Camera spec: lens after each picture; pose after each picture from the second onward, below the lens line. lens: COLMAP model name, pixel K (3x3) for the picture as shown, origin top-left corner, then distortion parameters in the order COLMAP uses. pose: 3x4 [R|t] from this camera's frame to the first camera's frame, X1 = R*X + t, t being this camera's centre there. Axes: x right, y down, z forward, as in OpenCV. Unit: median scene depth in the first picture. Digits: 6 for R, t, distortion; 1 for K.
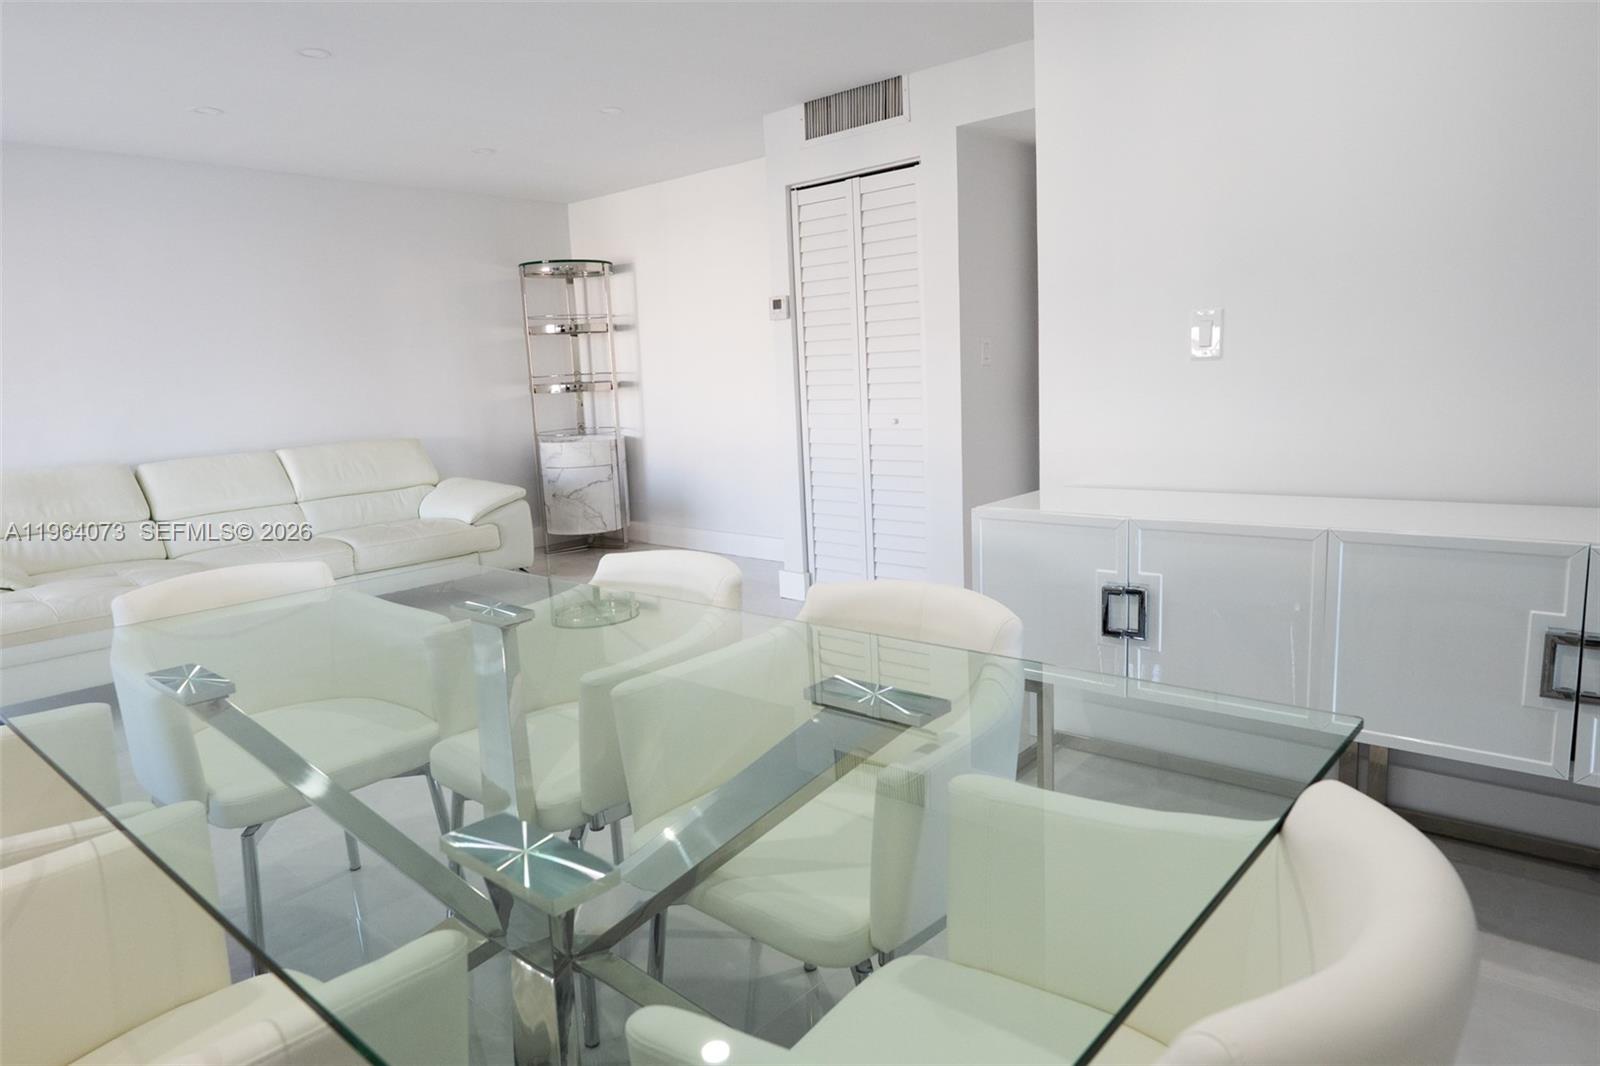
lens RADIAL K [[1012.3, 0, 800.0], [0, 1012.3, 533.0], [0, 0, 1]] dist [-0.002366, -0.000706]
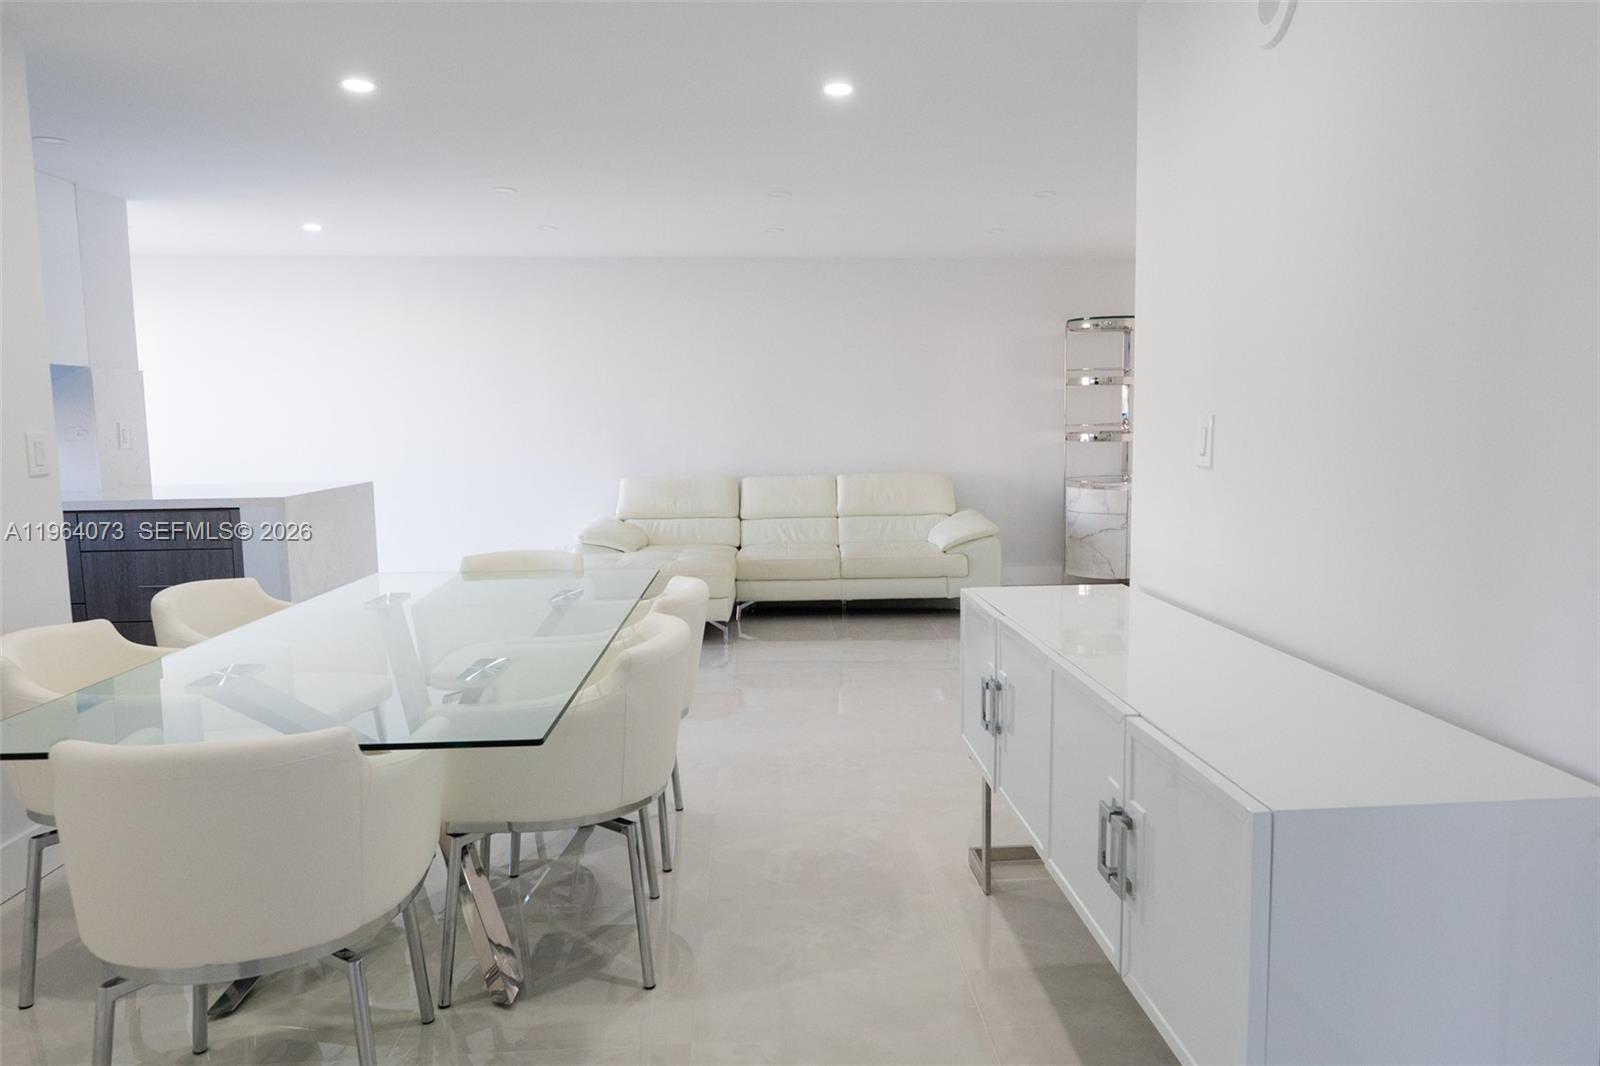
lens RADIAL K [[1012.3, 0, 800.0], [0, 1012.3, 533.0], [0, 0, 1]] dist [-0.002366, -0.000706]
pose [[0.671469, 0.119851, -0.731277, 0.344001], [-0.136780, 0.989923, 0.036648, -0.041866], [0.728300, 0.075416, 0.681096, 0.072318]]
